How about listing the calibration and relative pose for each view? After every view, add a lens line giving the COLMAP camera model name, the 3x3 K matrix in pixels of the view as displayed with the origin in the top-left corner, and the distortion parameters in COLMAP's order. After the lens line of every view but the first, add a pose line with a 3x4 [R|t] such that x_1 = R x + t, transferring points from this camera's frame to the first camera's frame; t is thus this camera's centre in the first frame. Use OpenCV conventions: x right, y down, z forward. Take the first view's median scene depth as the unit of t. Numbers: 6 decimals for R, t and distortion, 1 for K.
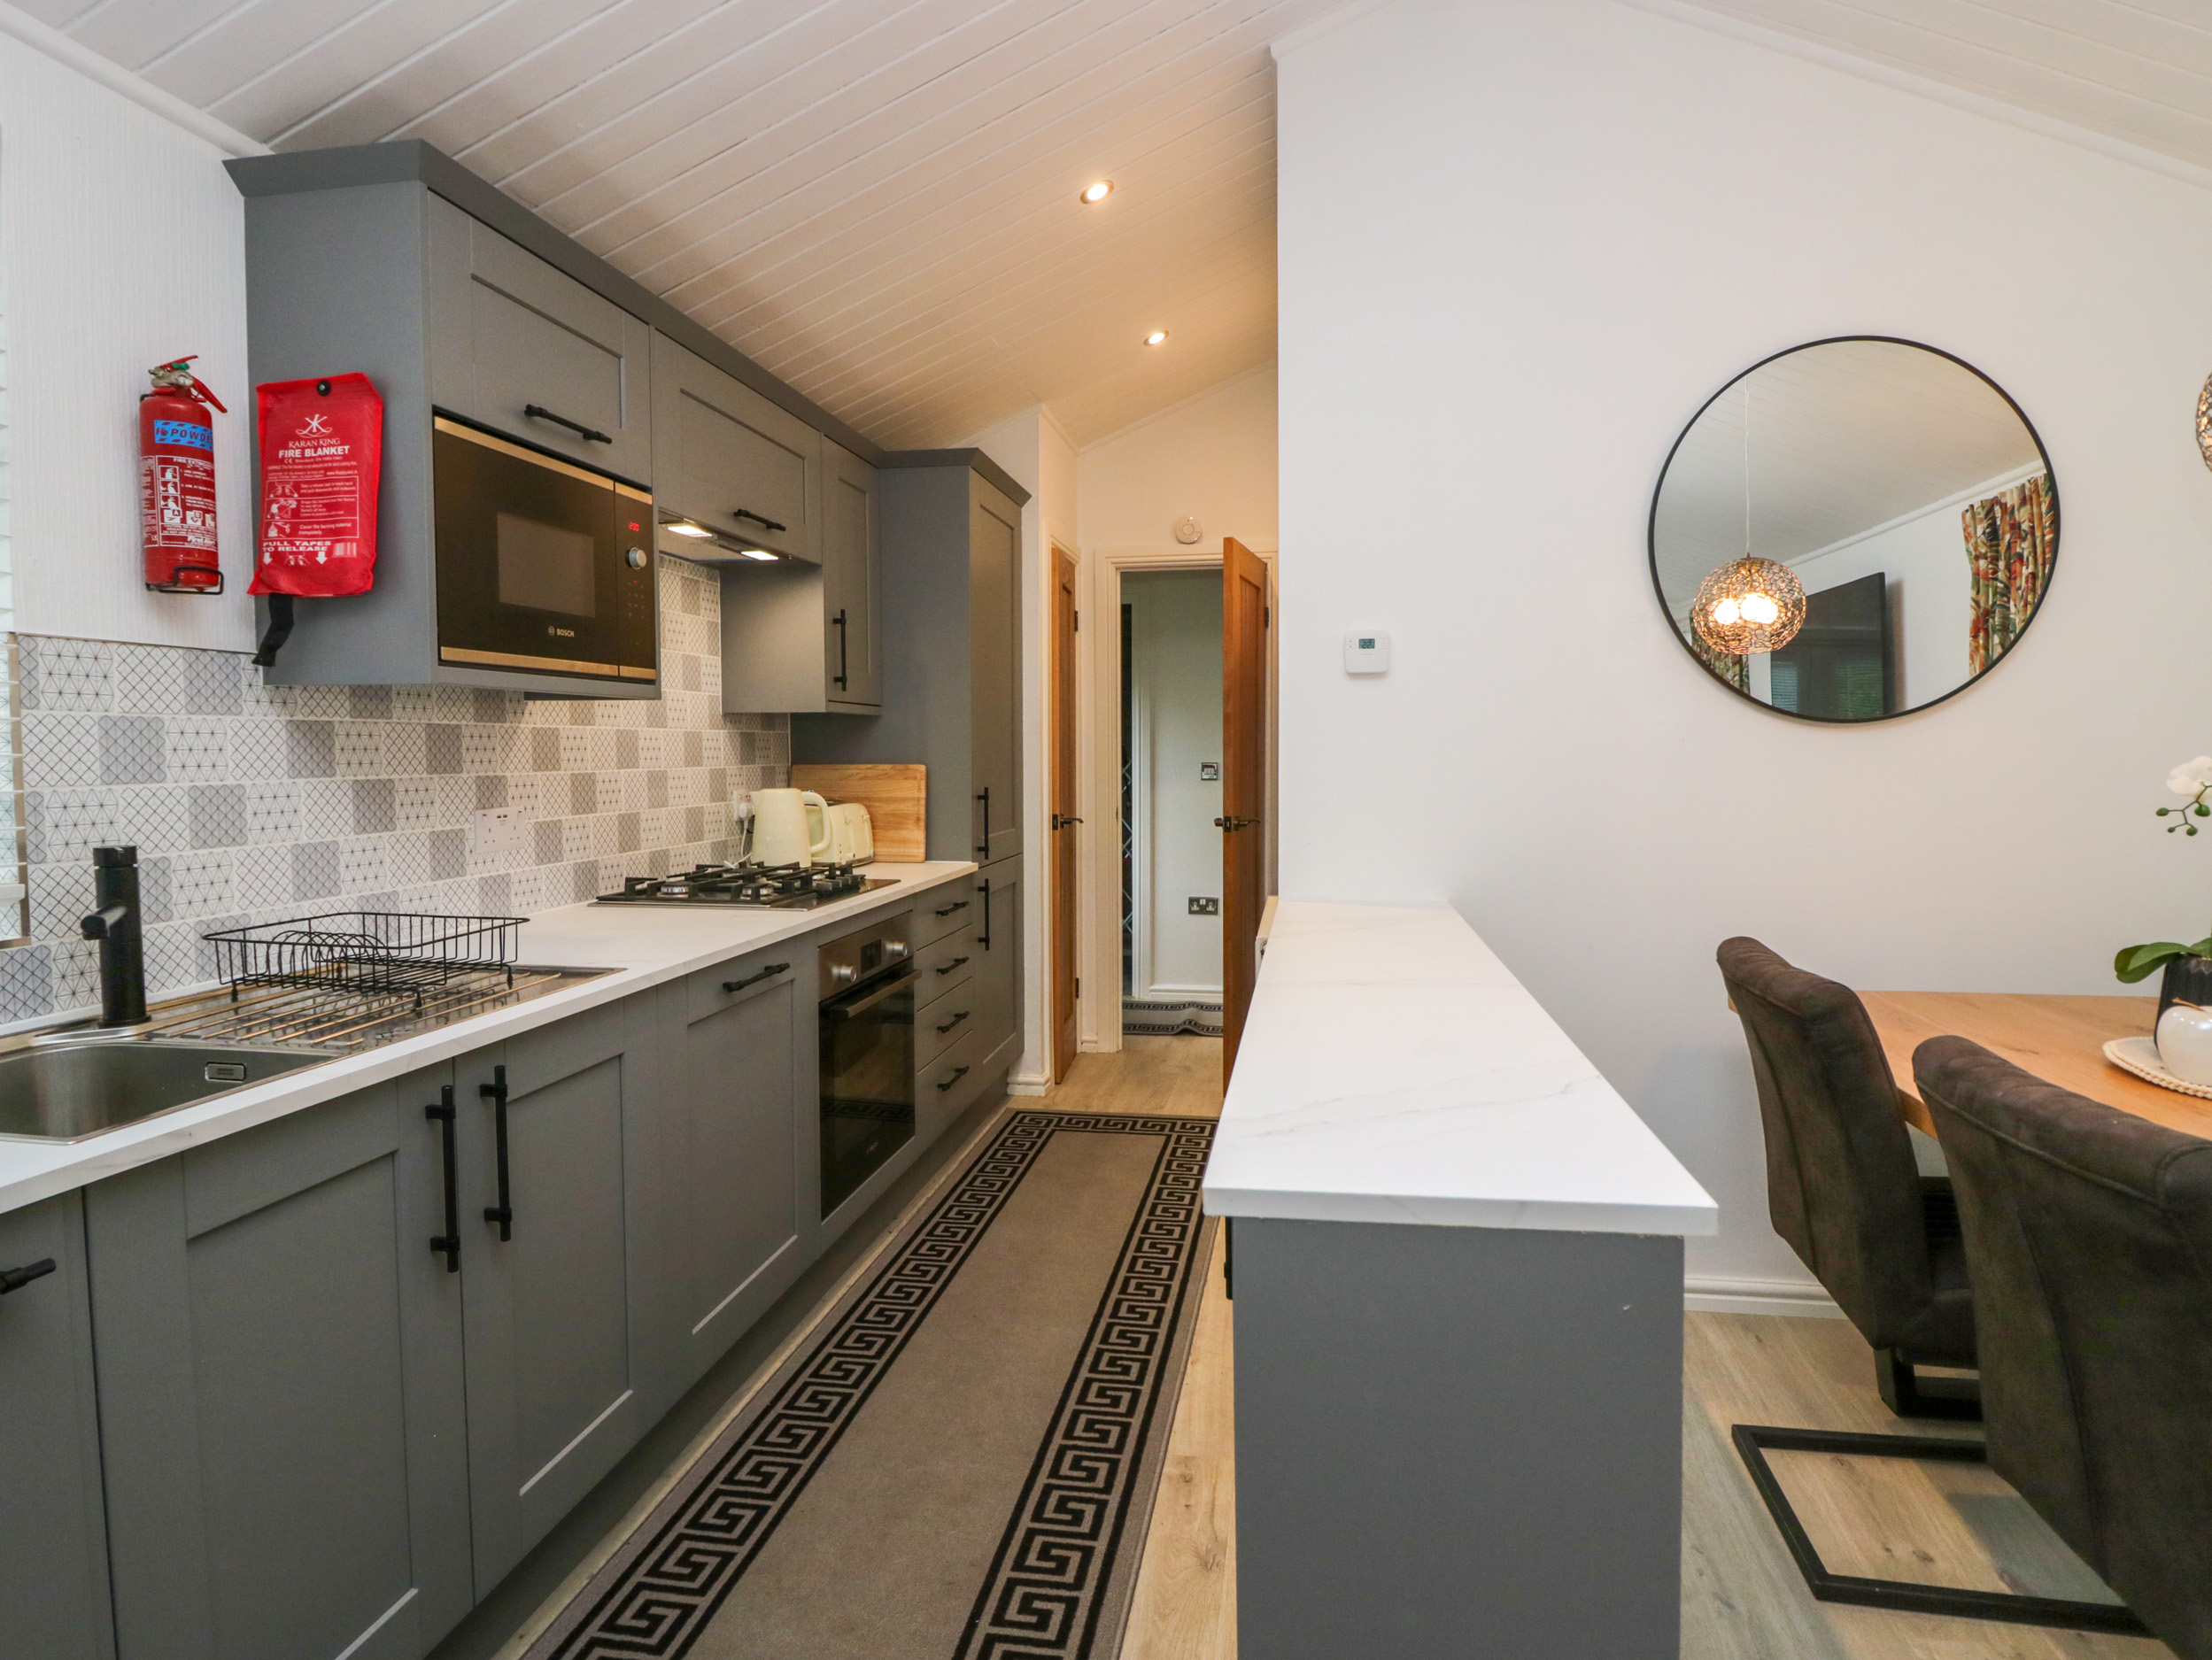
lens RADIAL K [[1176.1, 0, 1126.7], [0, 1176.1, 806.9], [0, 0, 1]] dist [-0.002653, -0.012852]
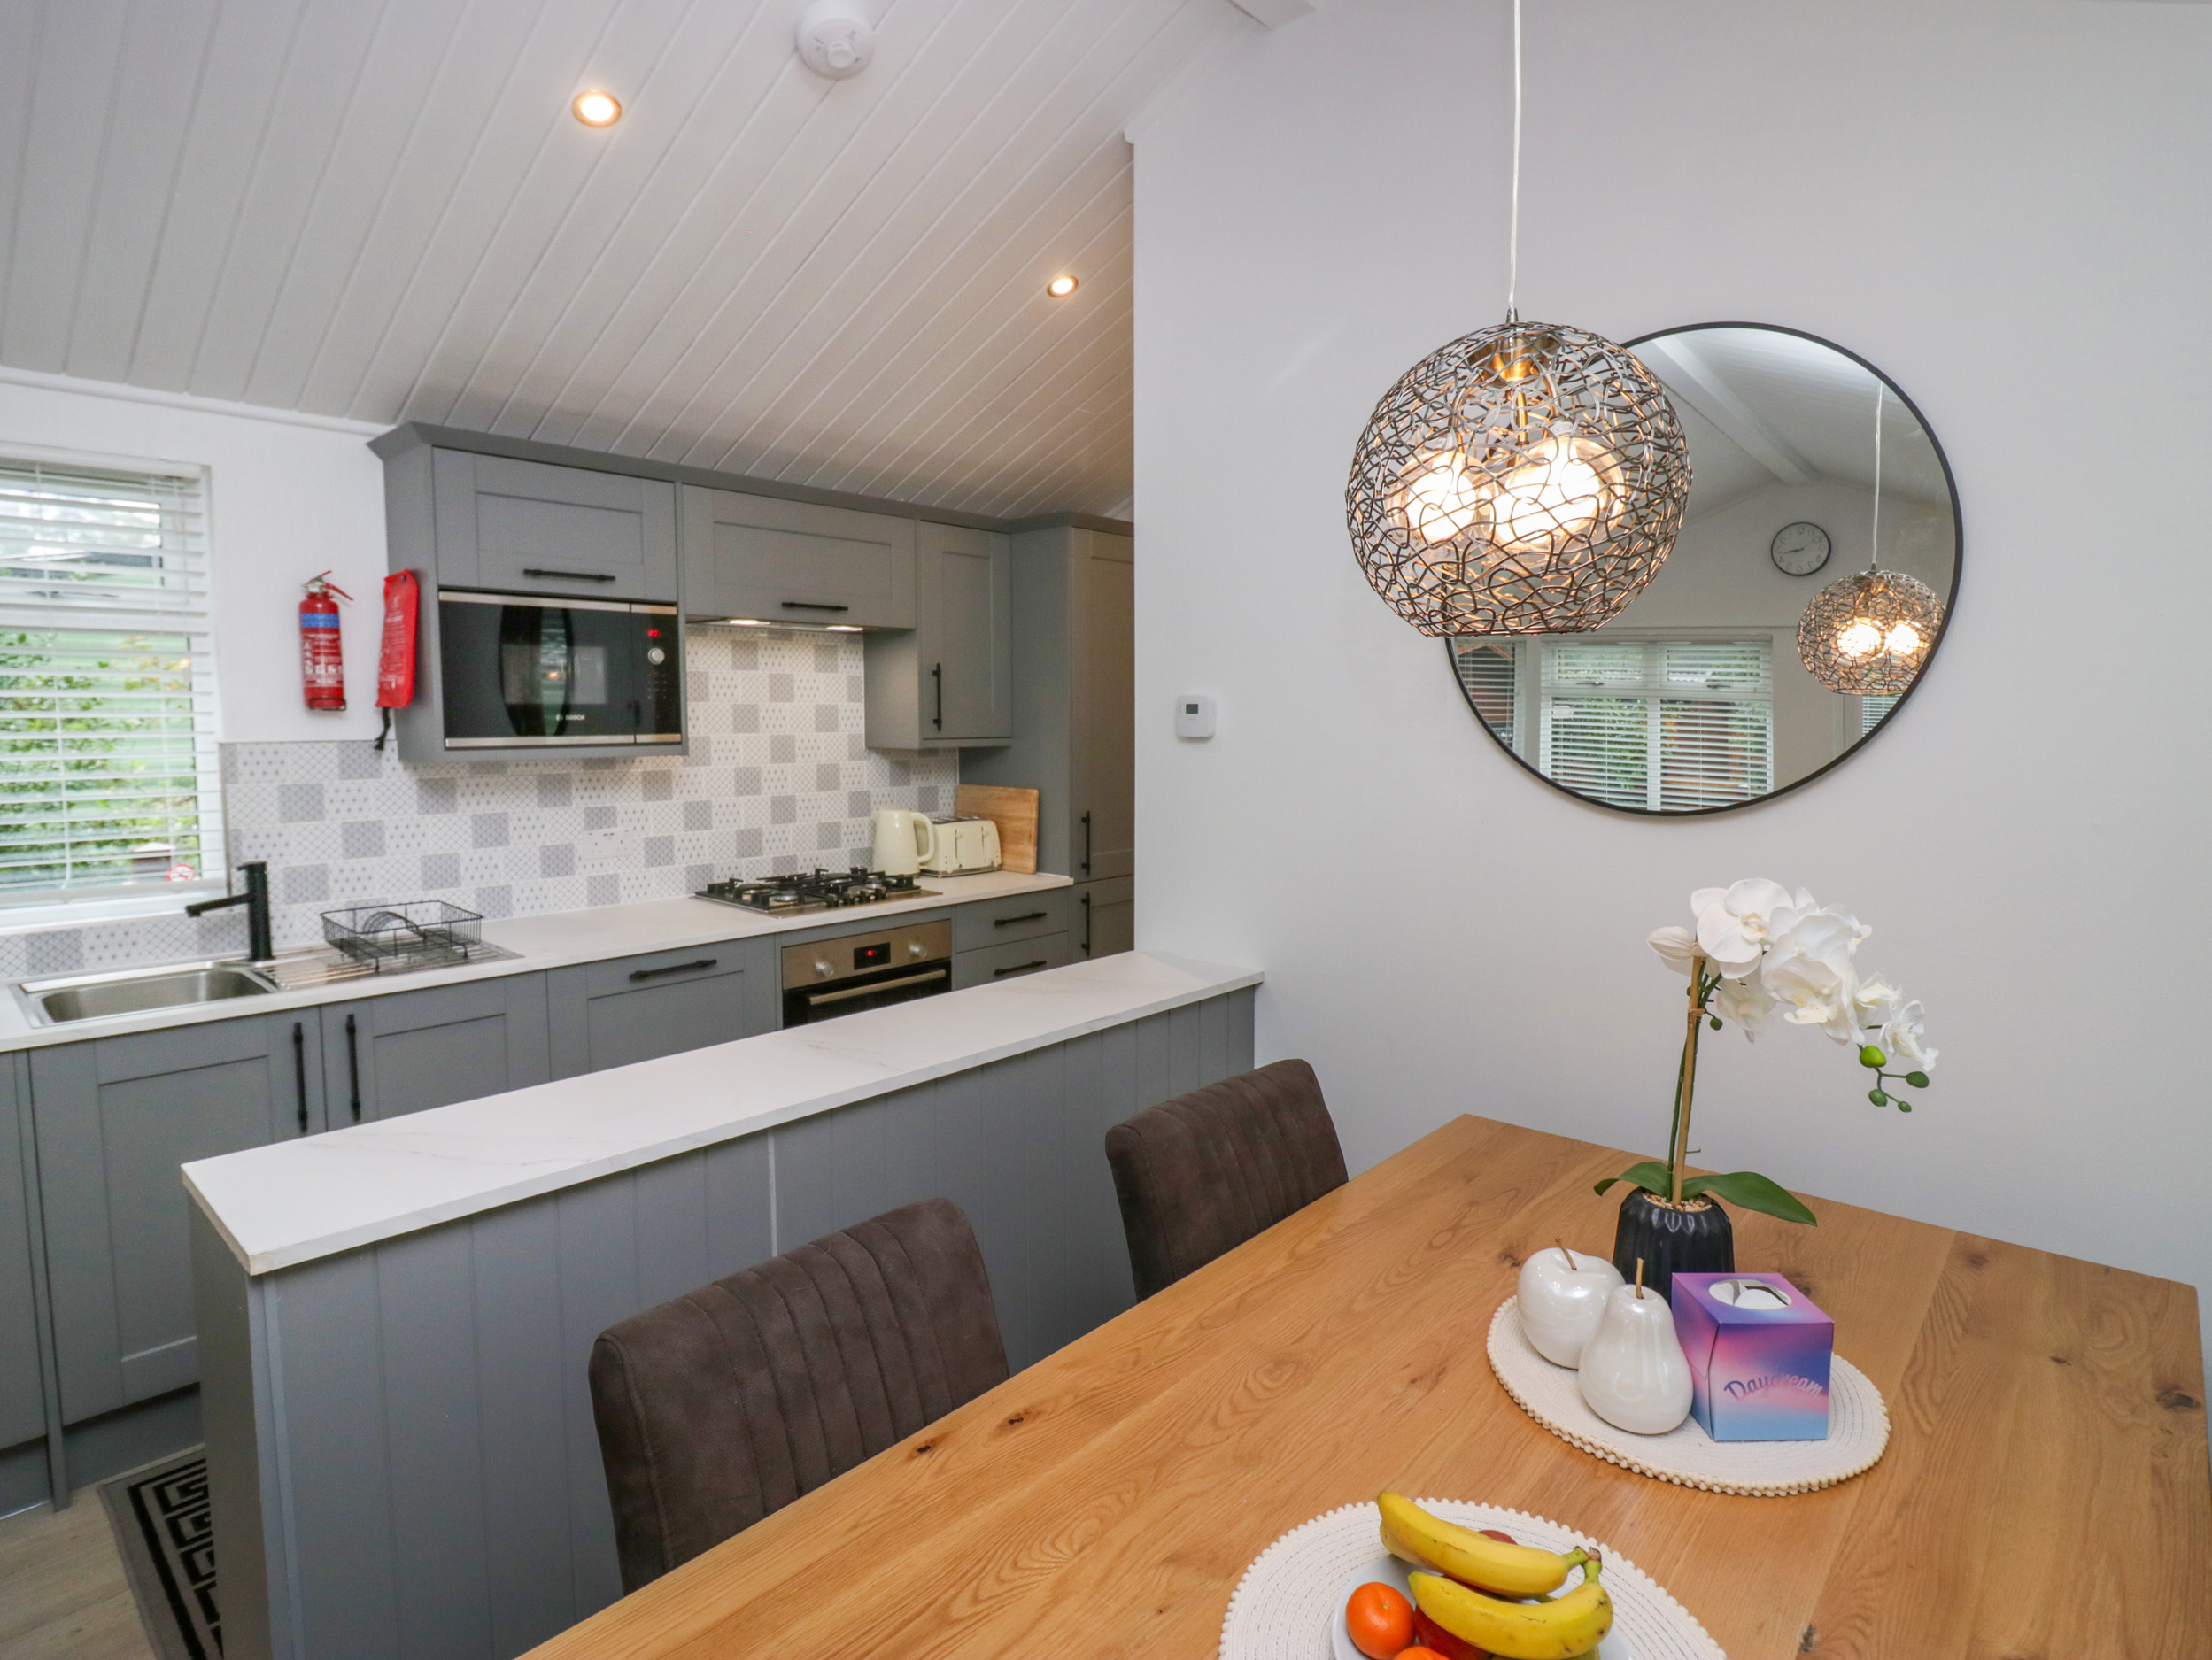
lens RADIAL K [[1148.5, 0, 1128.7], [0, 1148.5, 799.9], [0, 0, 1]] dist [-0.001990, -0.012102]
pose [[0.843081, 0.044603, -0.535934, 0.734613], [-0.029343, 0.998885, 0.036973, -0.101217], [0.536986, -0.015445, 0.843450, 0.144942]]
